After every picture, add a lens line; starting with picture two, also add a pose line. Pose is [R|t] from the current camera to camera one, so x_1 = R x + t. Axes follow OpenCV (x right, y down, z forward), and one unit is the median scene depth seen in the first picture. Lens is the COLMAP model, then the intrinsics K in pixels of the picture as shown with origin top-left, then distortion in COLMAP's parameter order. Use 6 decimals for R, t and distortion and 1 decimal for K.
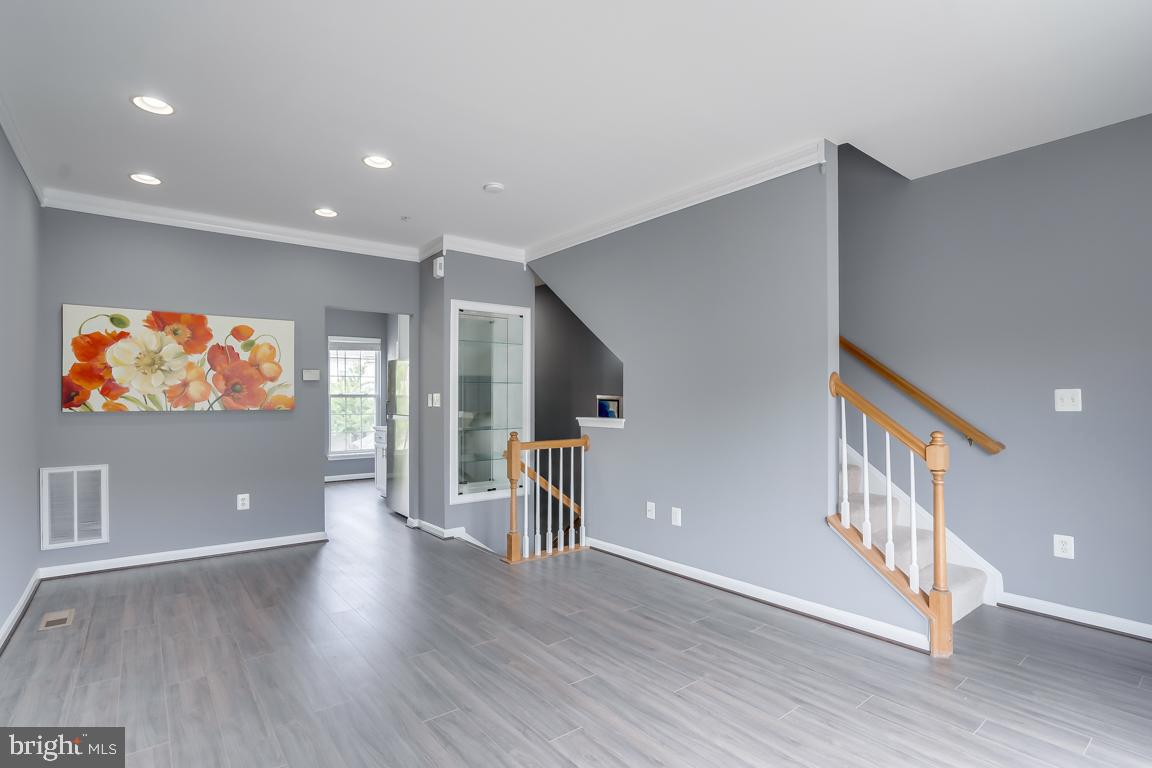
lens RADIAL K [[538.8, 0, 582.4], [0, 538.8, 392.6], [0, 0, 1]] dist [-0.052485, 0.025285]
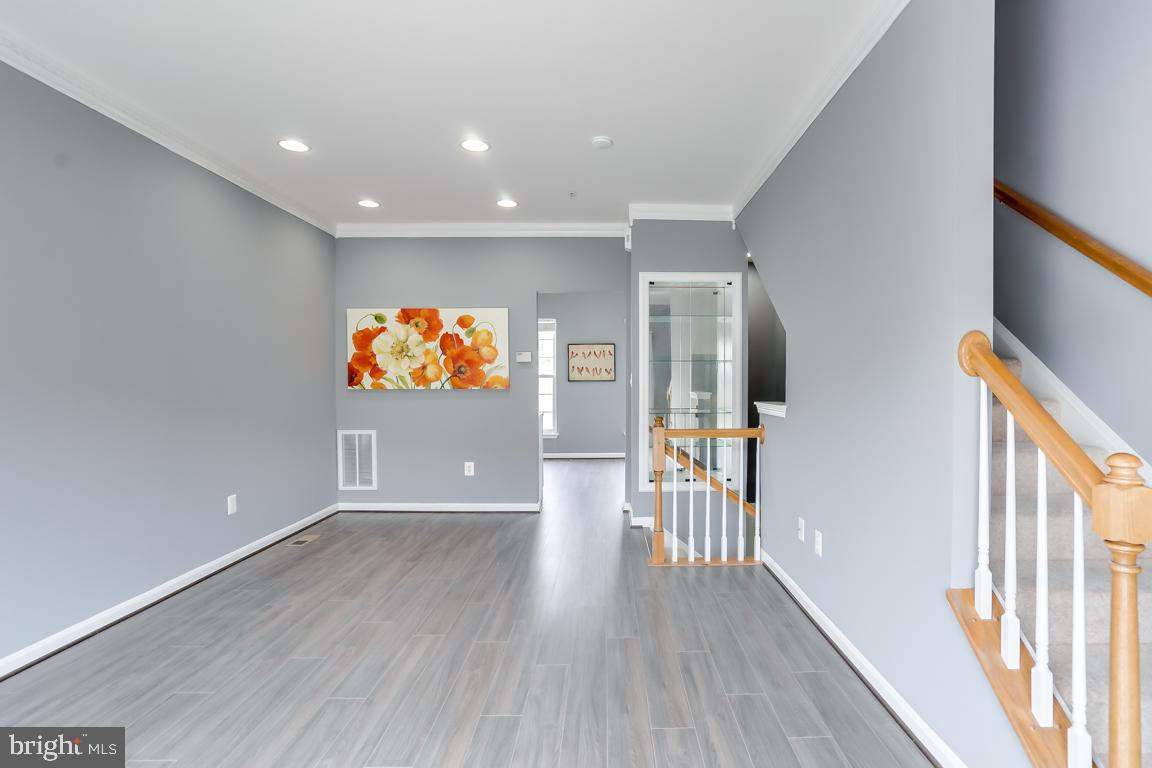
lens RADIAL K [[556.8, 0, 635.6], [0, 556.8, 389.4], [0, 0, 1]] dist [-0.028965, 0.000312]
pose [[0.813776, 0.009514, -0.581101, 0.383894], [0.007706, 0.999601, 0.027158, 0.004089], [0.581127, -0.026579, 0.813378, 0.250359]]
